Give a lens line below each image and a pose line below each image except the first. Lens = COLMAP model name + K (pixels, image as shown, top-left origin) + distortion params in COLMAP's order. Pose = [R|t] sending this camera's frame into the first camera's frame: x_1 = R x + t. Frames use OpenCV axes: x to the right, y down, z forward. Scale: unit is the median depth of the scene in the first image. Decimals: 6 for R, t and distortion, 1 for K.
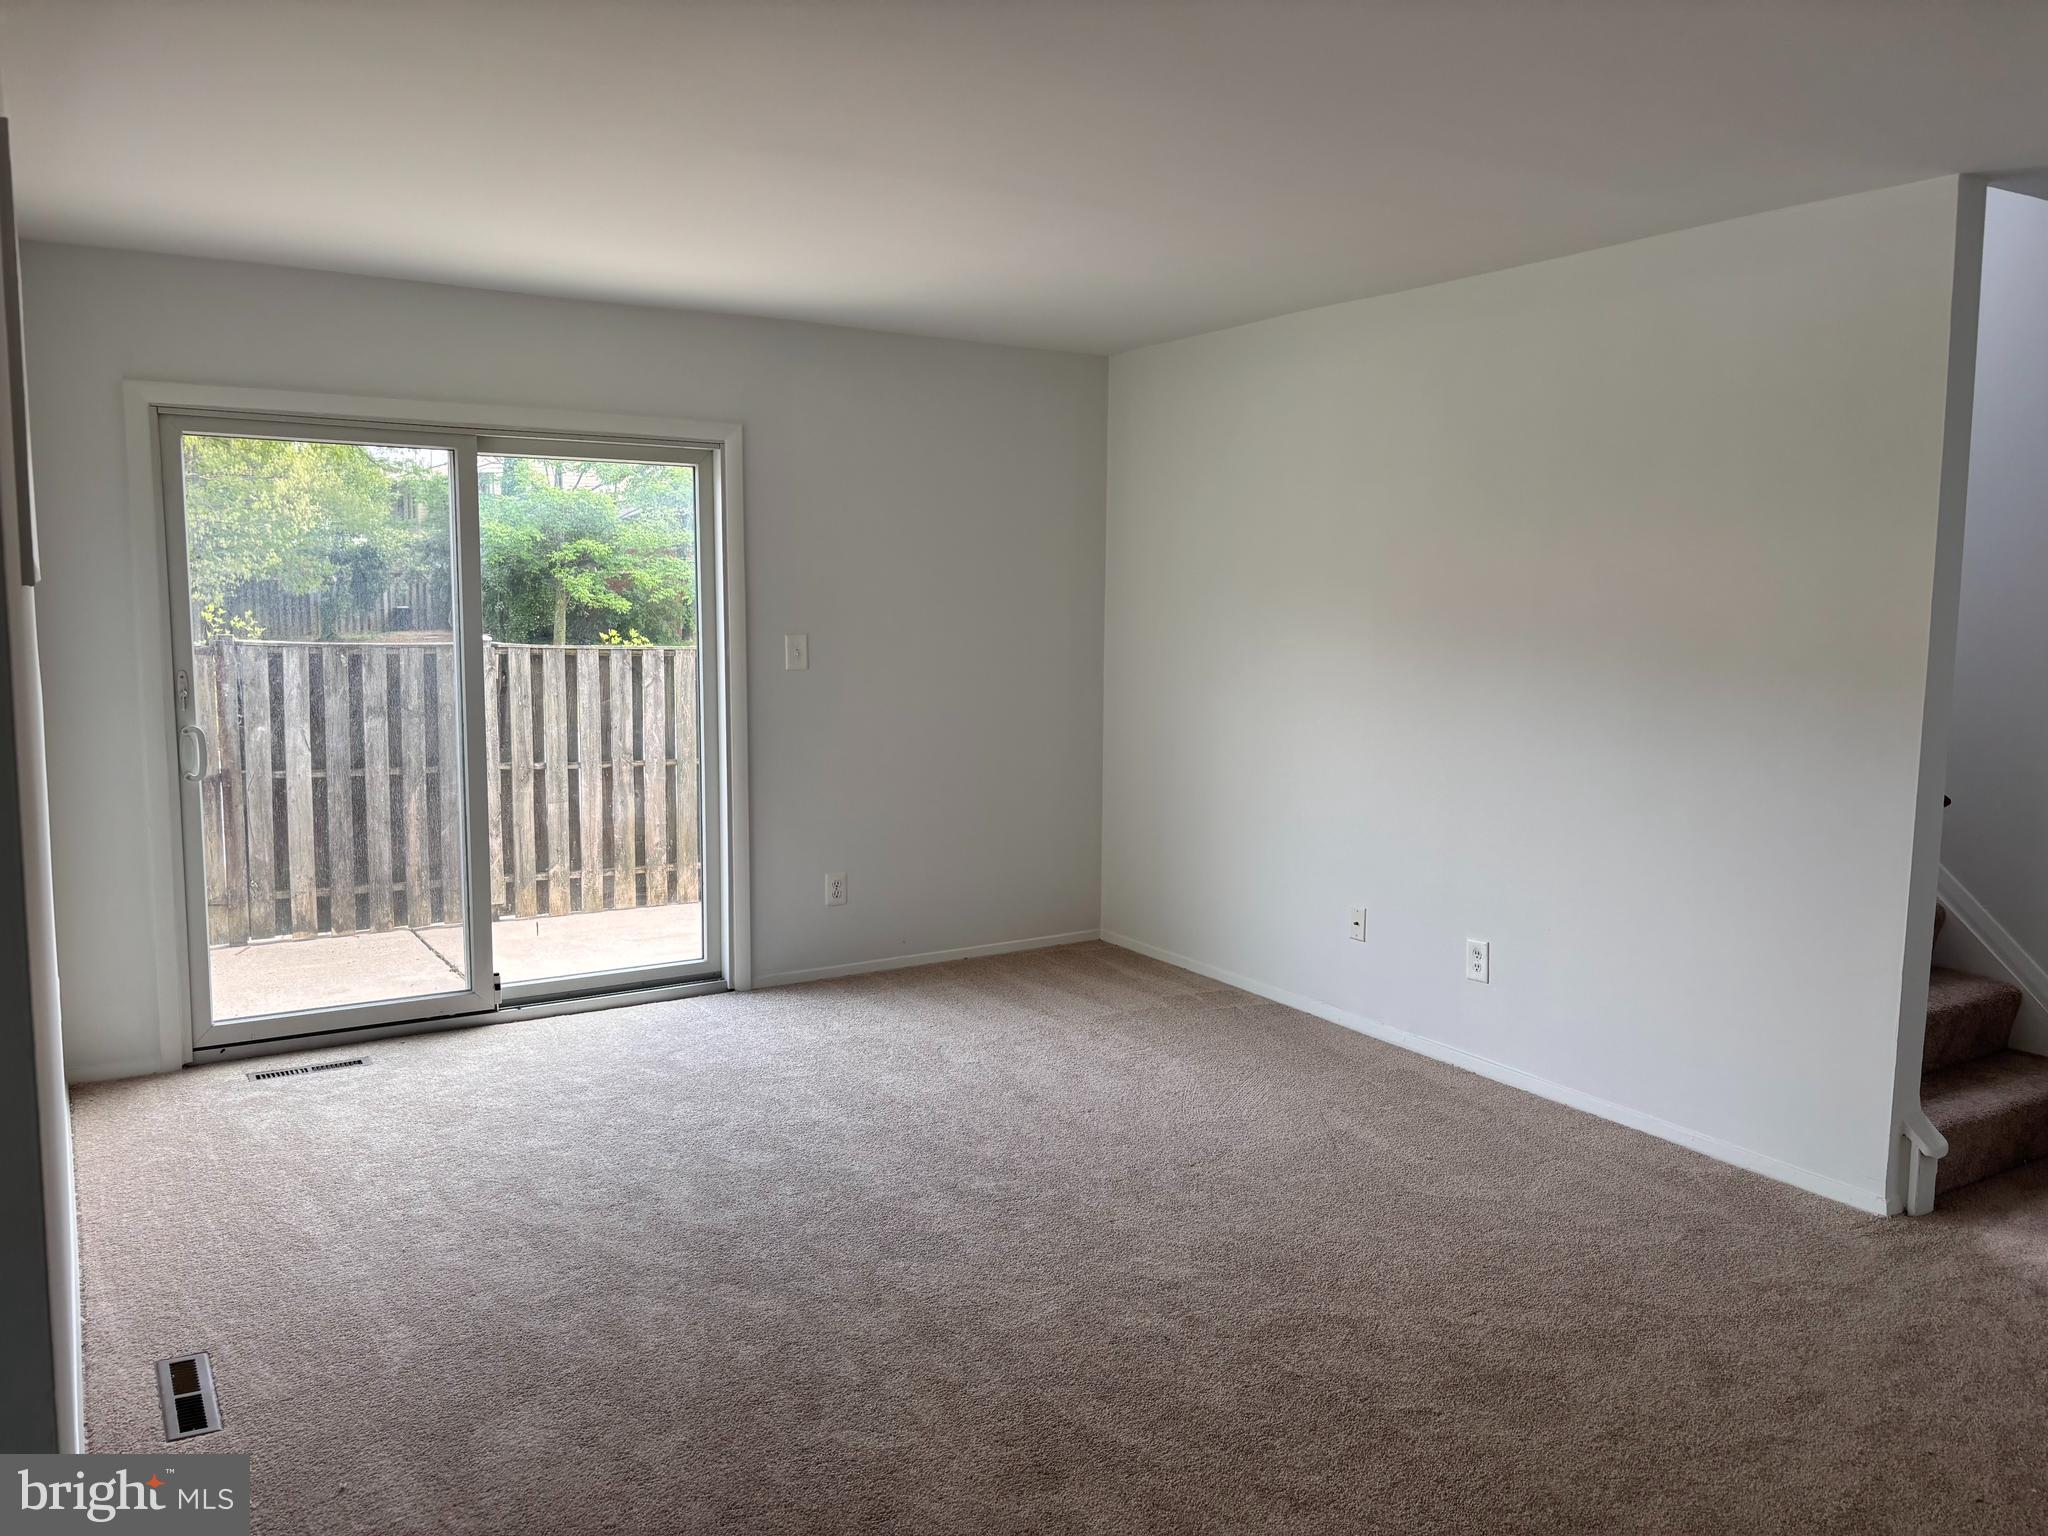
lens RADIAL K [[1531.1, 0, 1035.0], [0, 1531.1, 771.6], [0, 0, 1]] dist [0.018493, -0.018471]
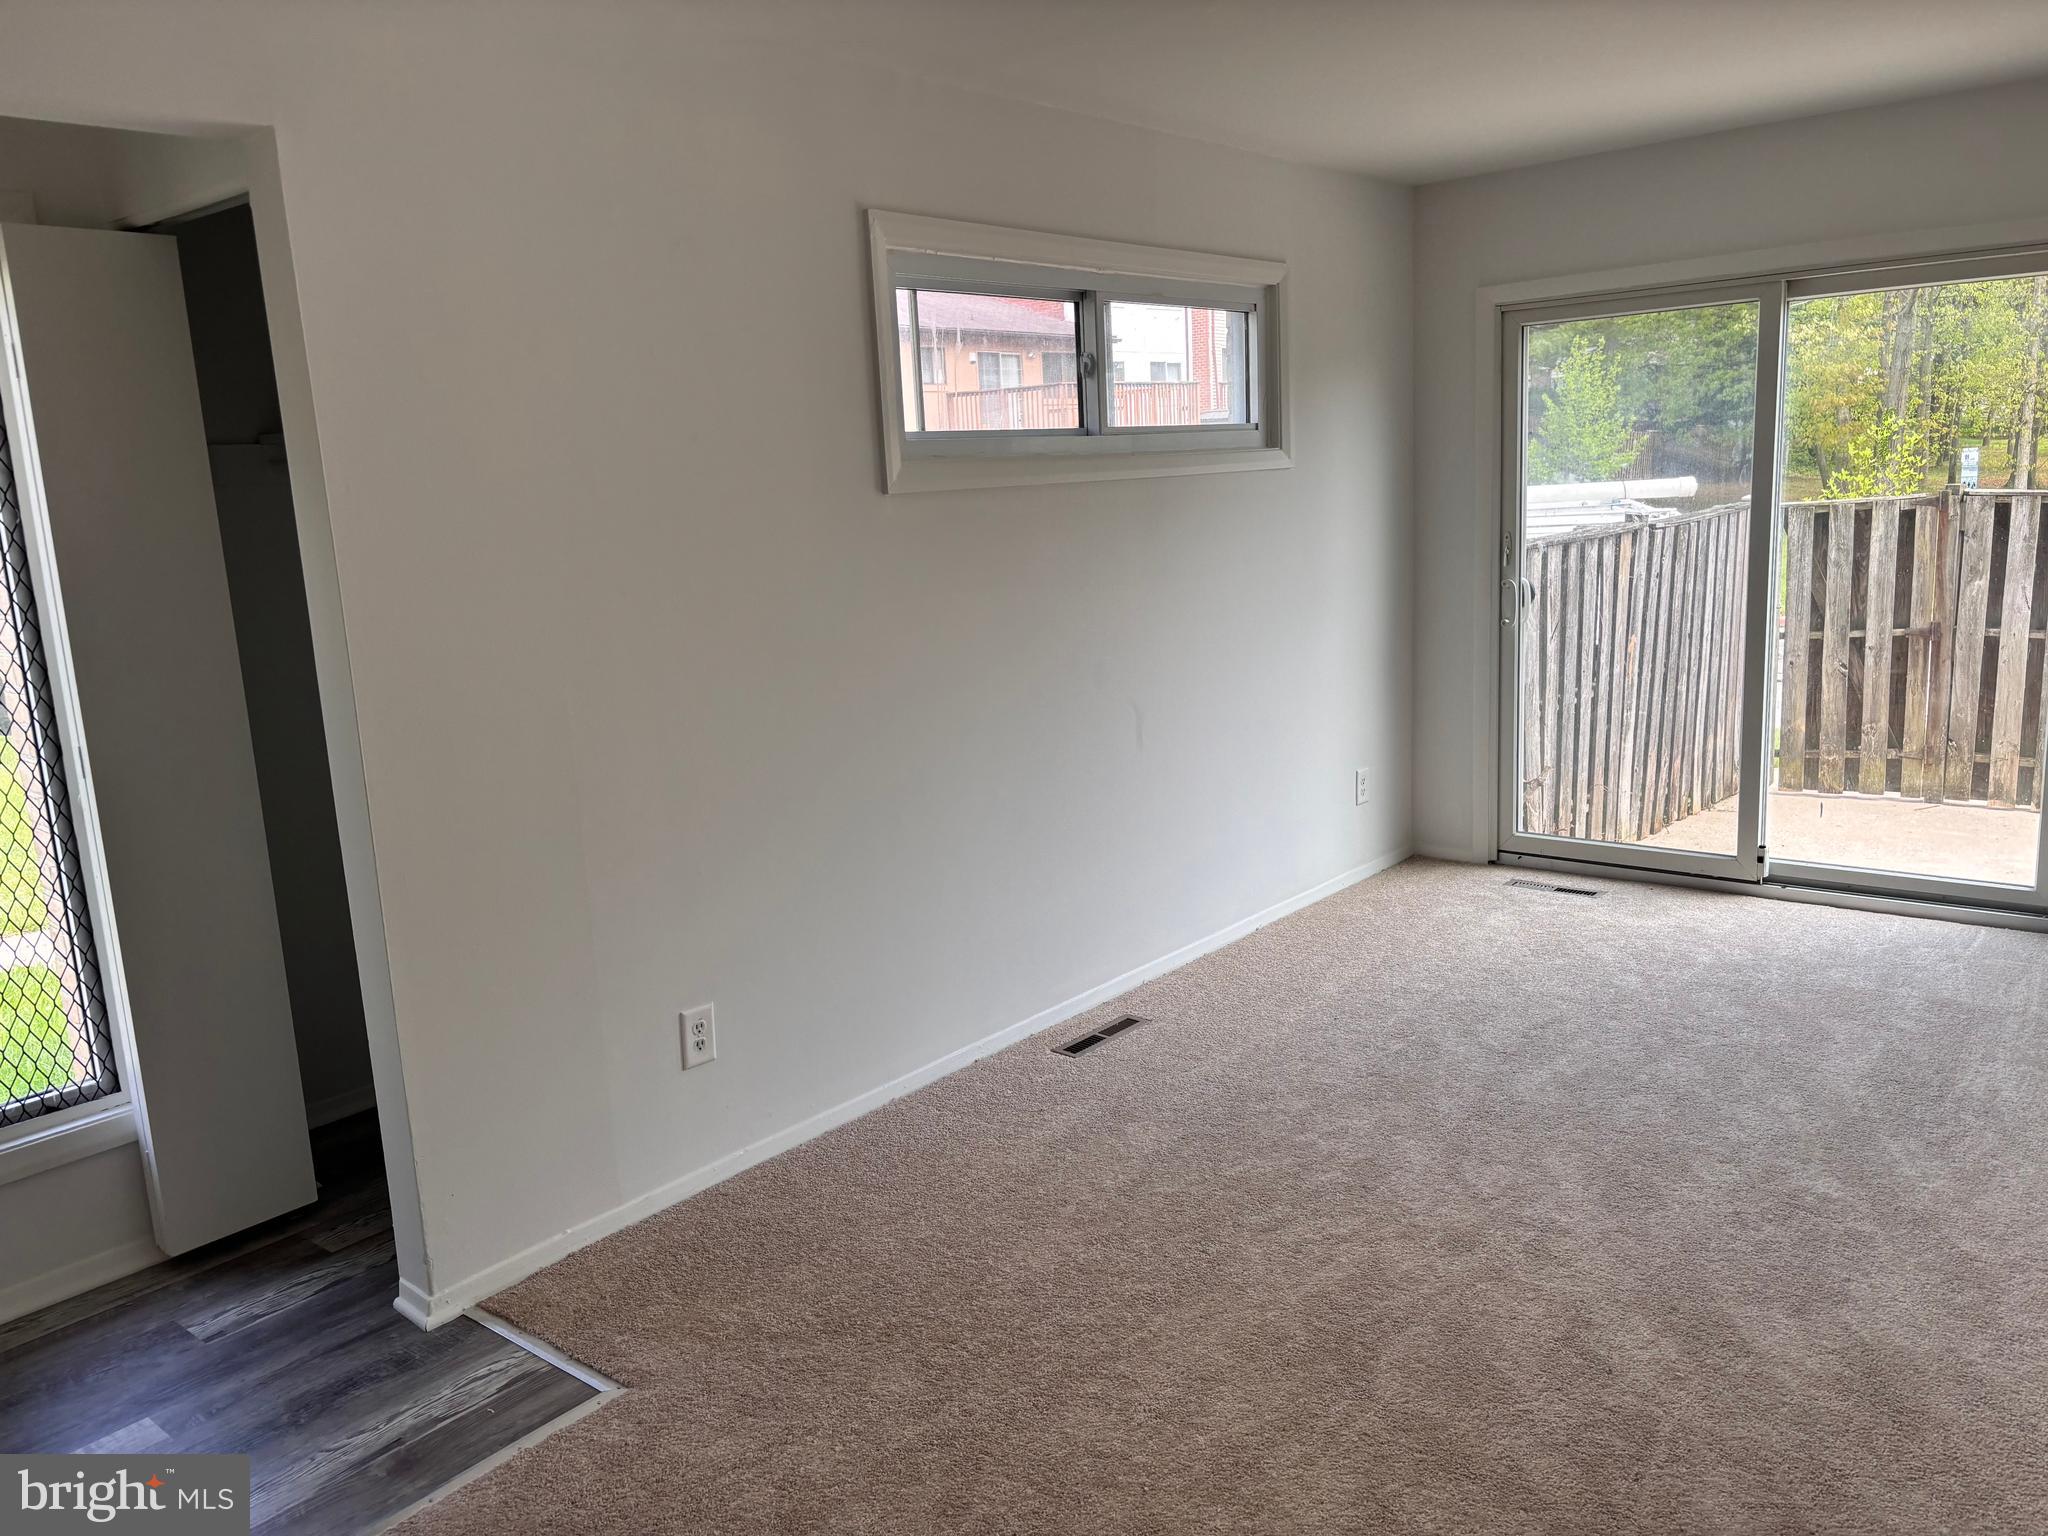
lens RADIAL K [[1531.1, 0, 1034.9], [0, 1531.1, 766.2], [0, 0, 1]] dist [0.018493, -0.018471]
pose [[0.299924, 0.150311, -0.942047, 0.303473], [-0.055597, 0.988584, 0.140036, -0.020990], [0.952342, 0.010375, 0.304857, 0.190821]]
